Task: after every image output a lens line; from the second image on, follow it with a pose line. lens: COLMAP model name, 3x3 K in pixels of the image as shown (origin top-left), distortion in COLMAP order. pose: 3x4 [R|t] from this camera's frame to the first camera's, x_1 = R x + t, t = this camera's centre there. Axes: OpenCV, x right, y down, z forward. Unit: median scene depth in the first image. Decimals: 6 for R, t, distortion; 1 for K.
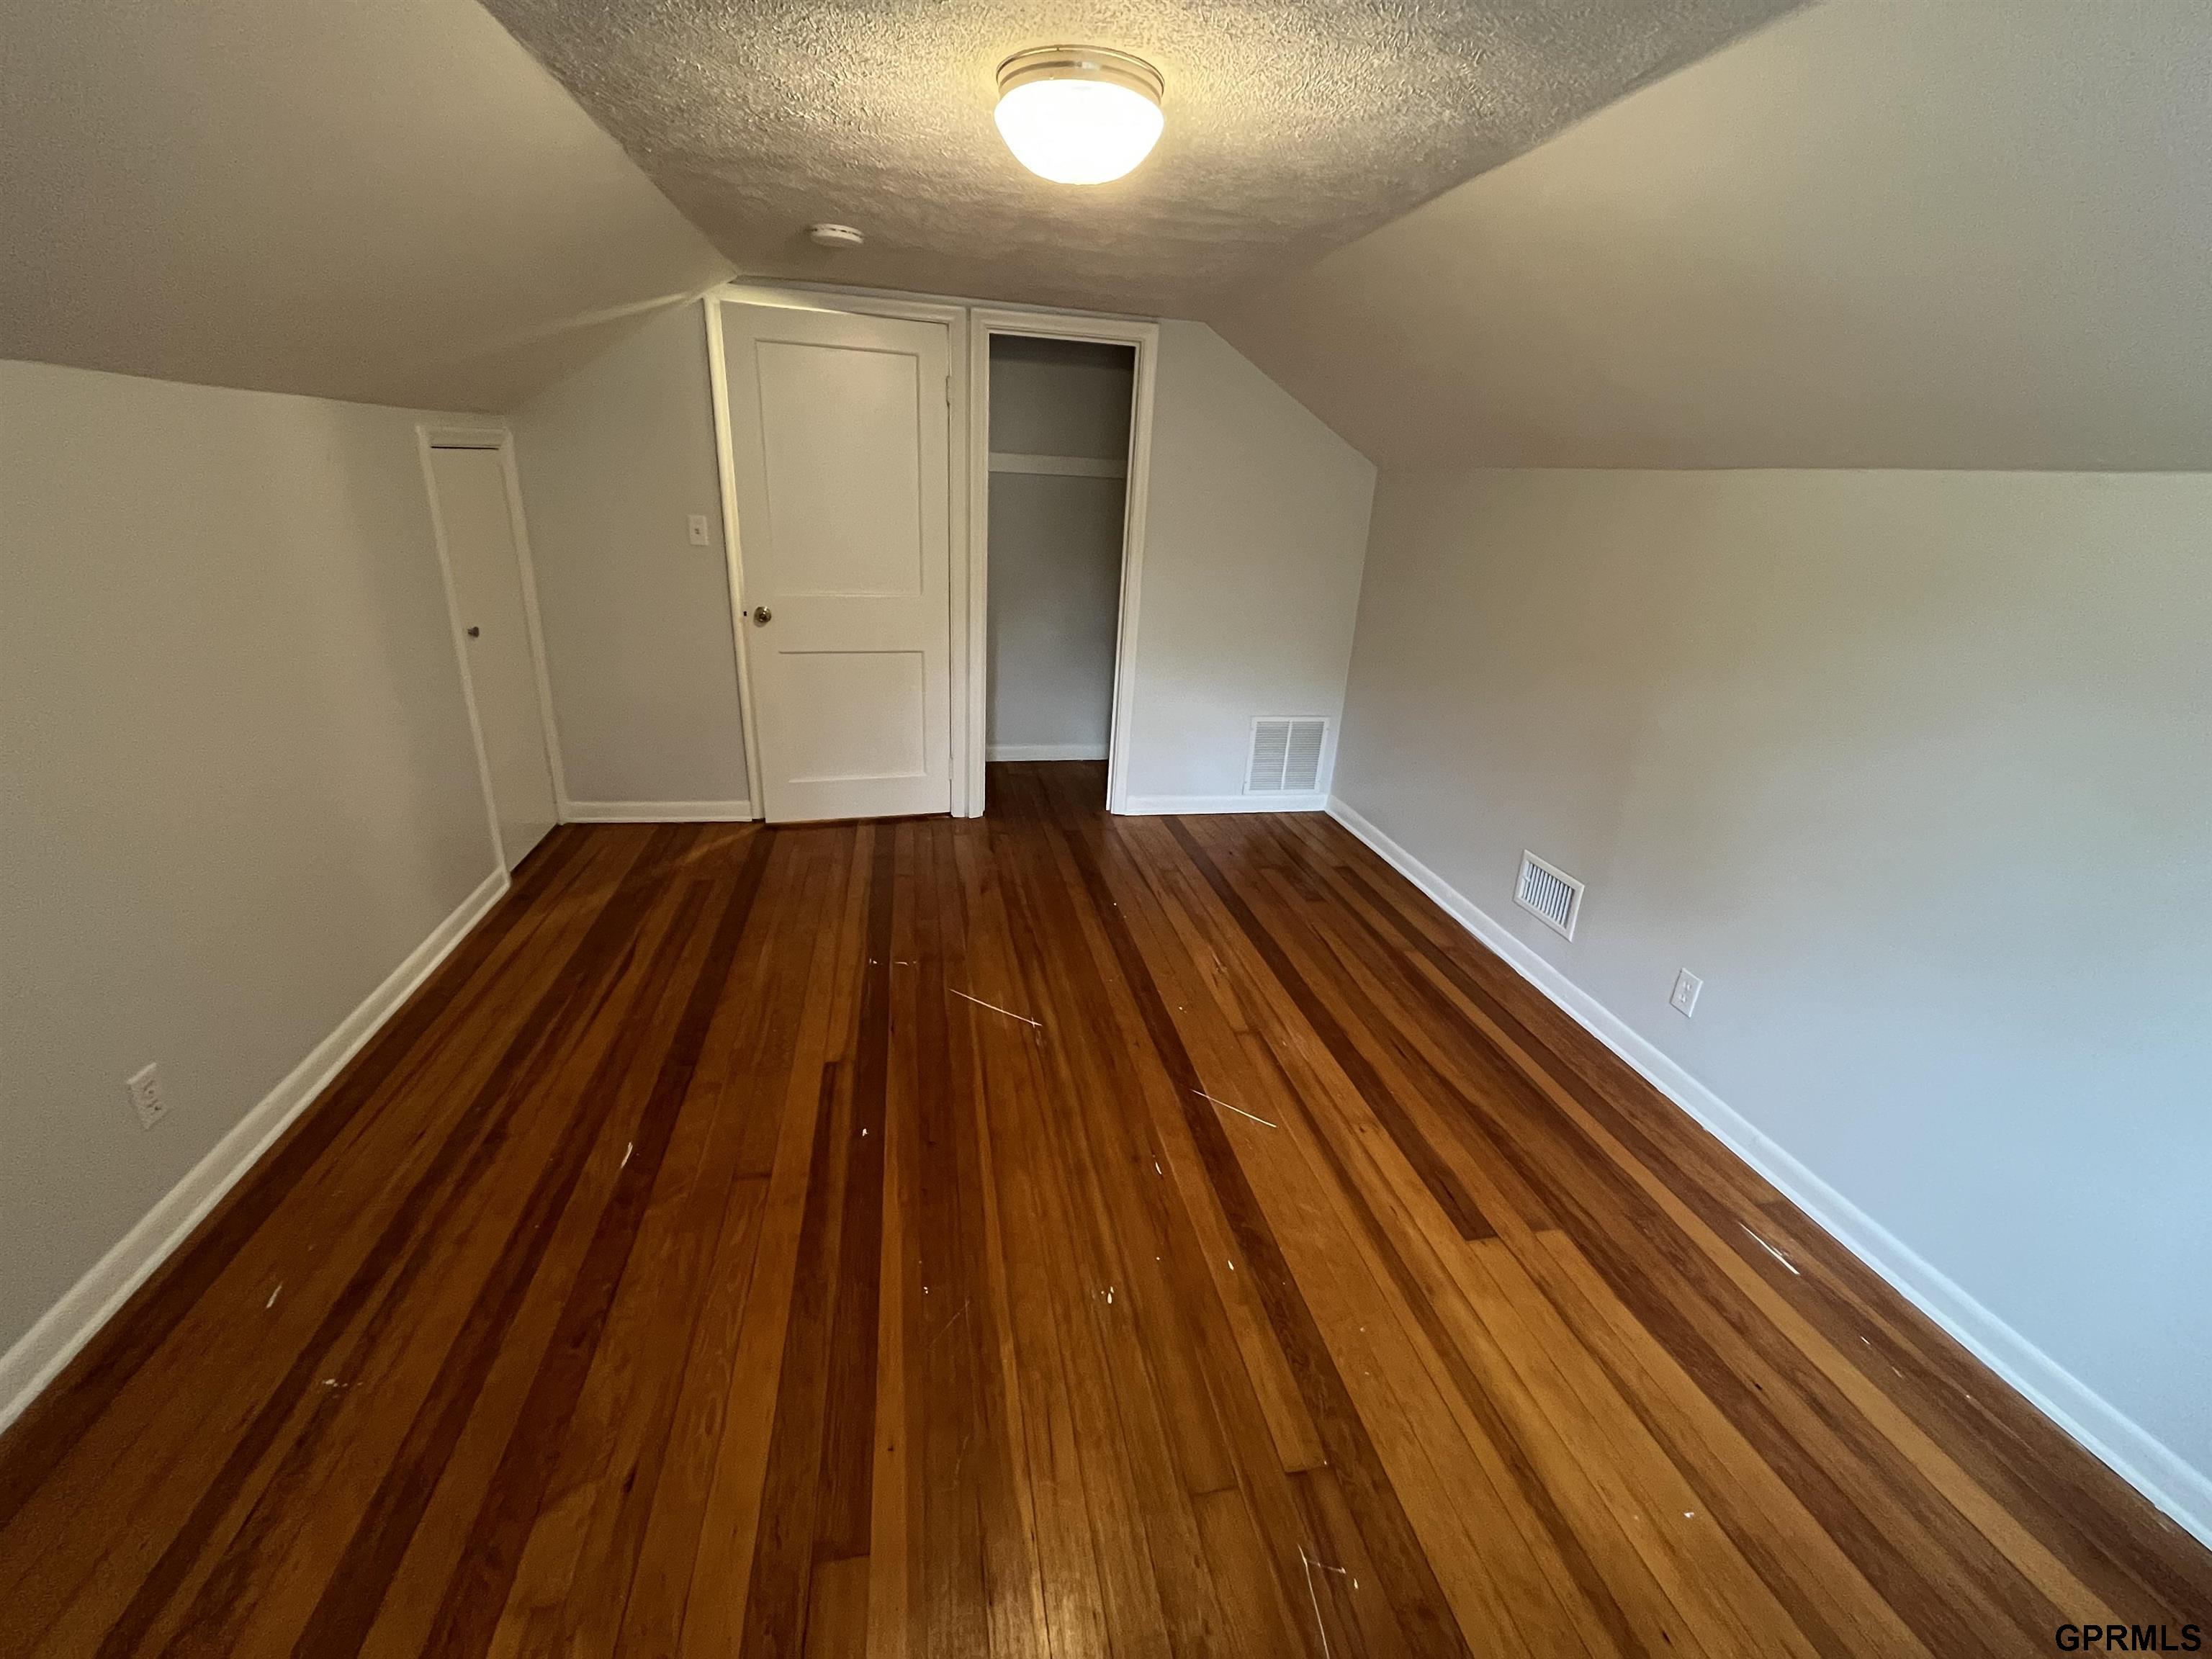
lens RADIAL K [[897.0, 0, 1105.7], [0, 897.0, 827.8], [0, 0, 1]] dist [-0.001017, -0.000076]
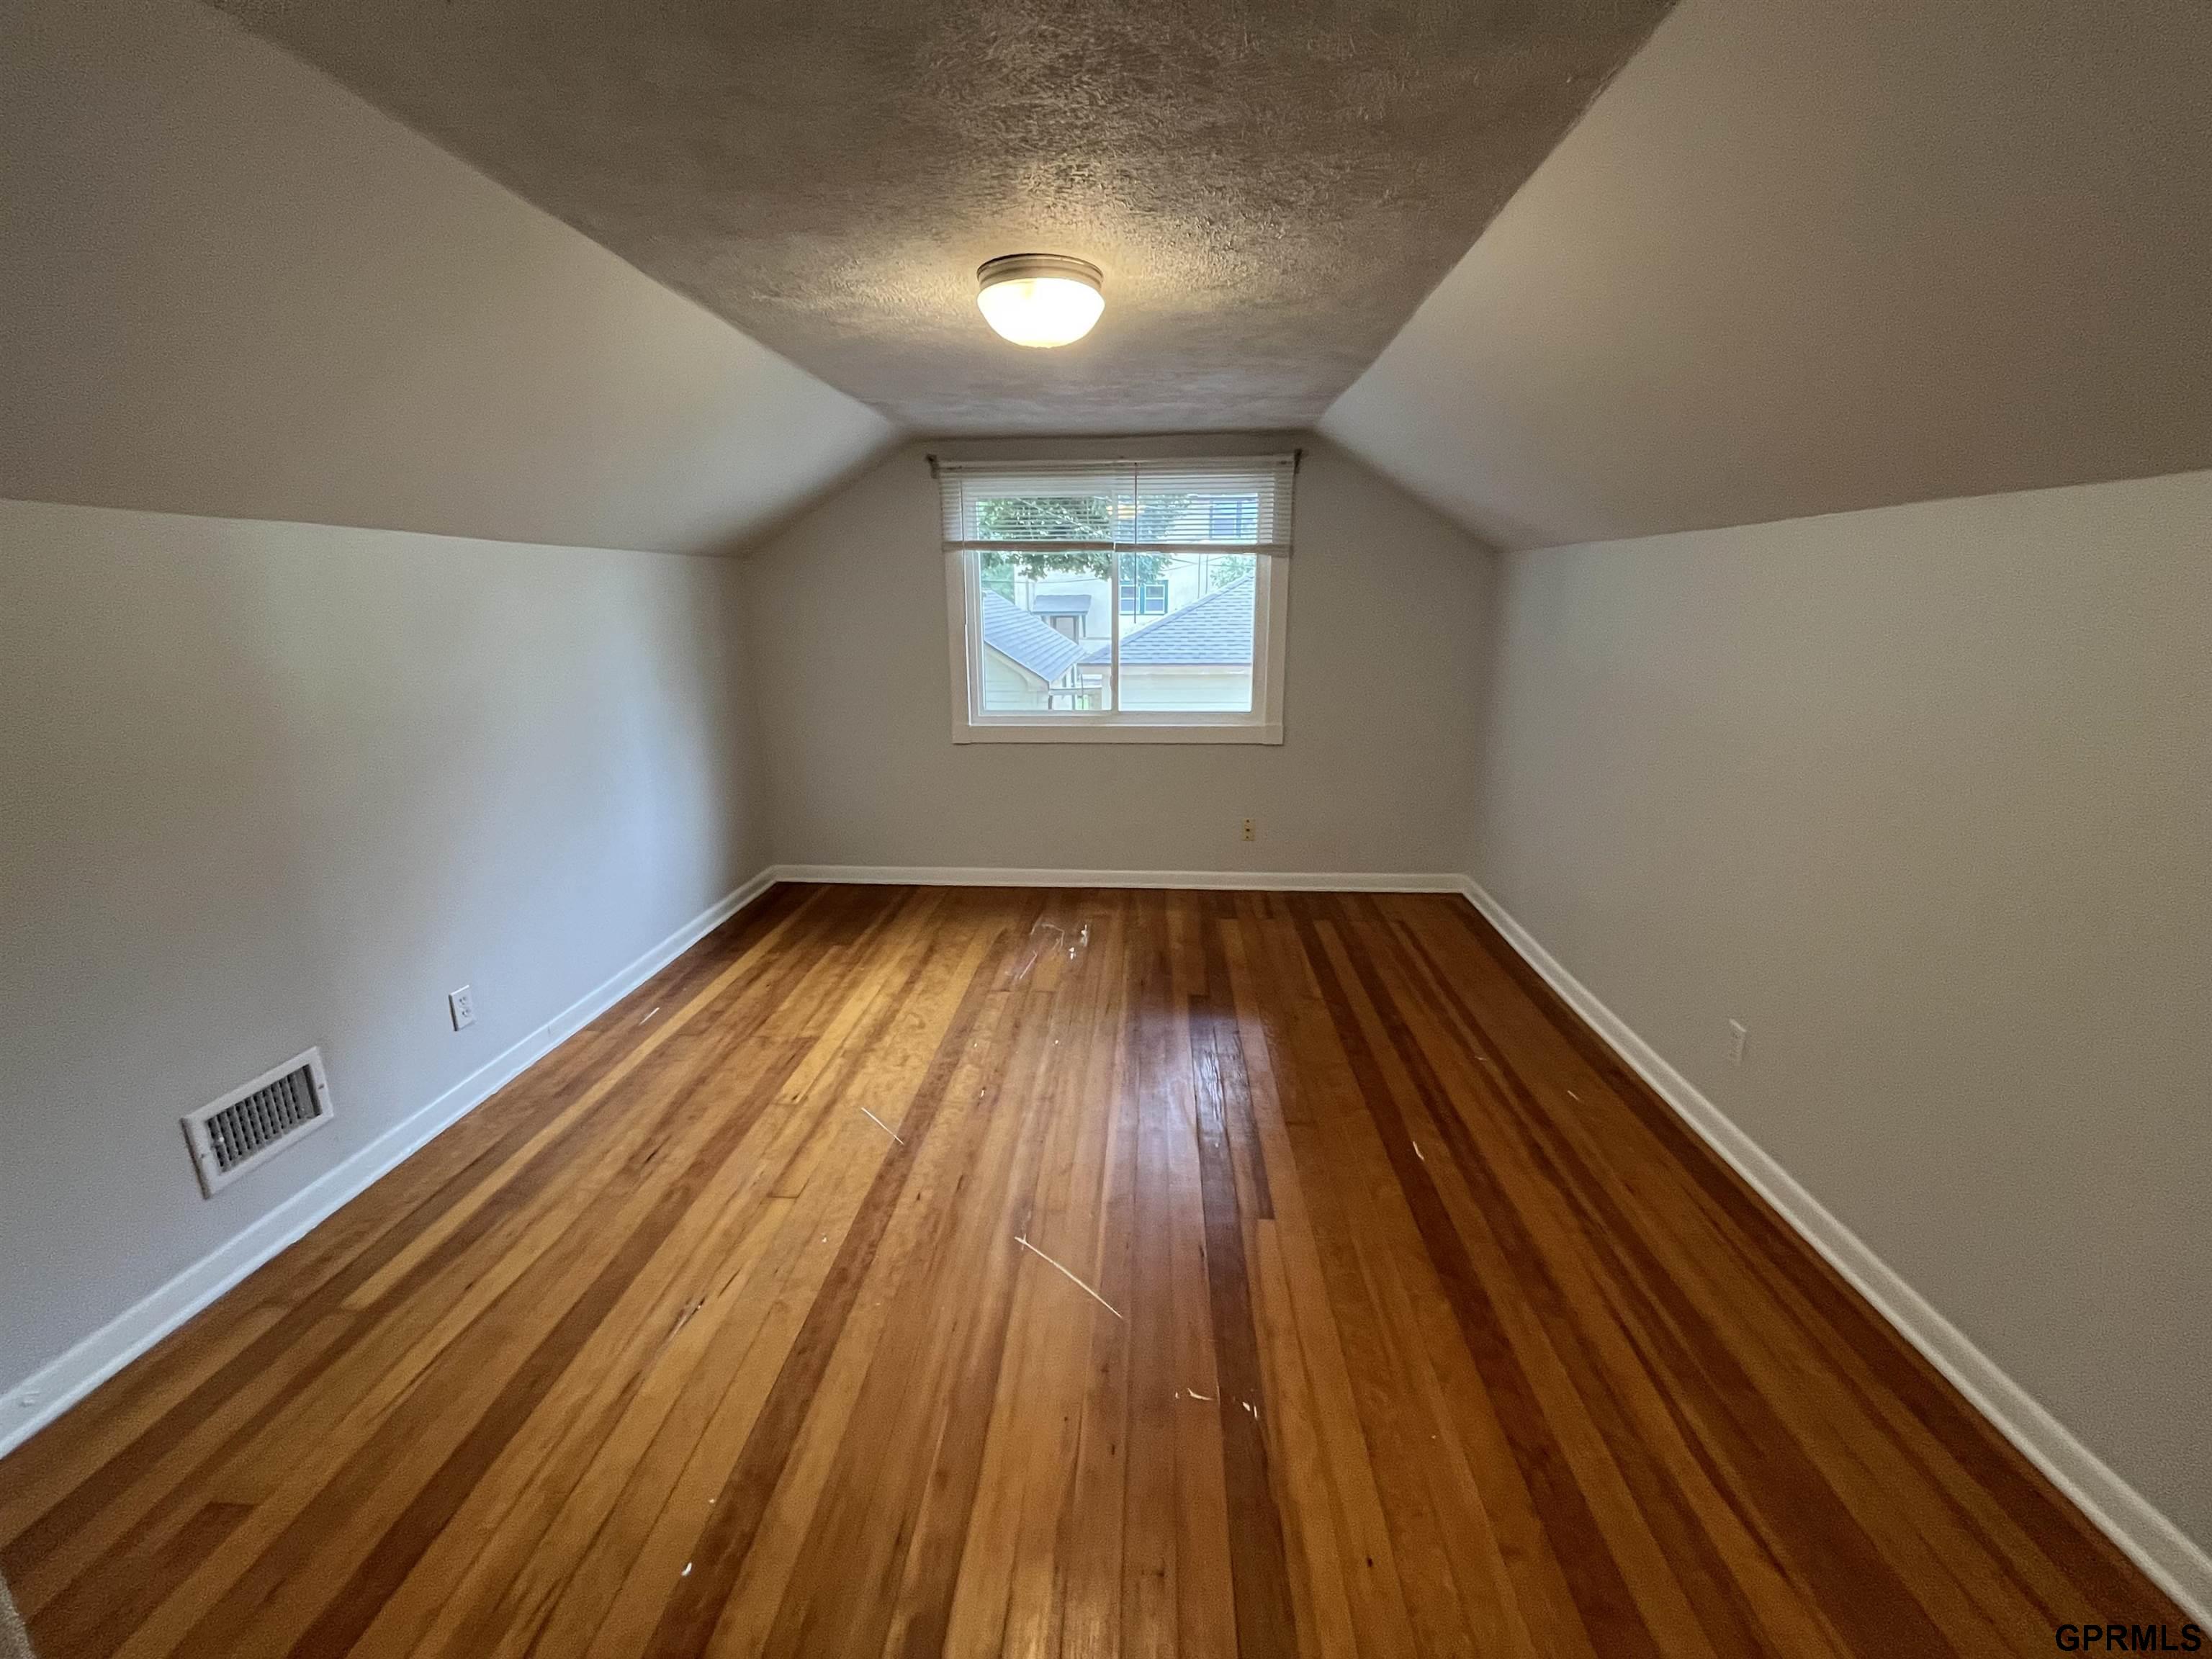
lens RADIAL K [[897.0, 0, 1107.2], [0, 897.0, 827.6], [0, 0, 1]] dist [-0.001017, -0.000076]
pose [[-0.966959, -0.103943, 0.232778, -0.344150], [0.053823, 0.809281, 0.584951, -0.611984], [-0.249184, 0.578153, -0.776947, 1.615352]]
